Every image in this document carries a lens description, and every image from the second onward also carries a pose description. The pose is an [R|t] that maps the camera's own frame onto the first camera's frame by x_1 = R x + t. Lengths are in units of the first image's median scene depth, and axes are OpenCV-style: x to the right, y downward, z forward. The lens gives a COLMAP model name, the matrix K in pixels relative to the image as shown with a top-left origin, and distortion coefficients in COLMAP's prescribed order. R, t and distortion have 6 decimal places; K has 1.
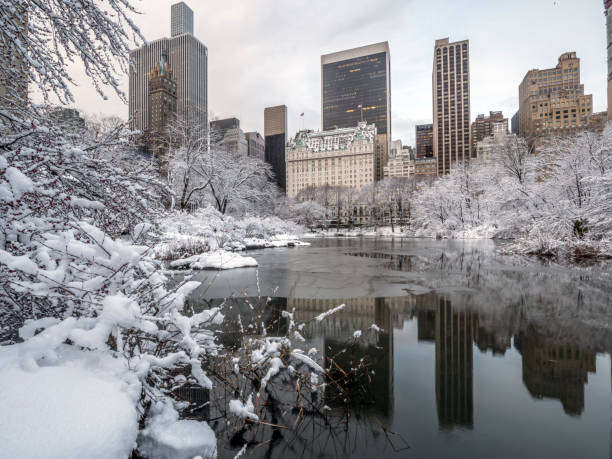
lens RADIAL K [[287.3, 0, 304.8], [0, 287.3, 238.9], [0, 0, 1]] dist [-0.000087, -0.002880]
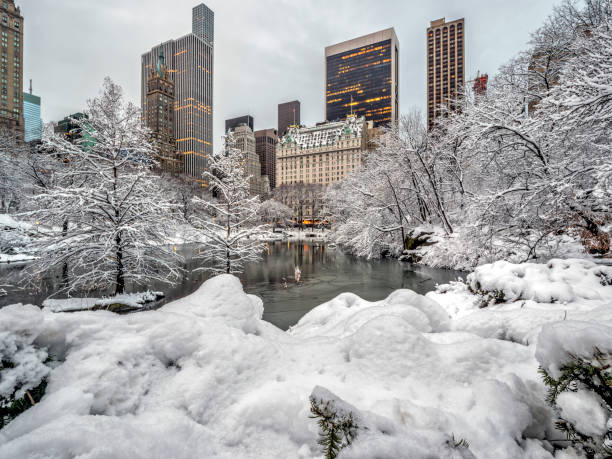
lens RADIAL K [[287.3, 0, 308.9], [0, 287.3, 237.2], [0, 0, 1]] dist [-0.000087, -0.002880]
pose [[0.991650, 0.017670, -0.127743, 0.187109], [-0.016604, 0.999818, 0.009409, -0.012794], [0.127886, -0.007209, 0.991763, 0.044226]]
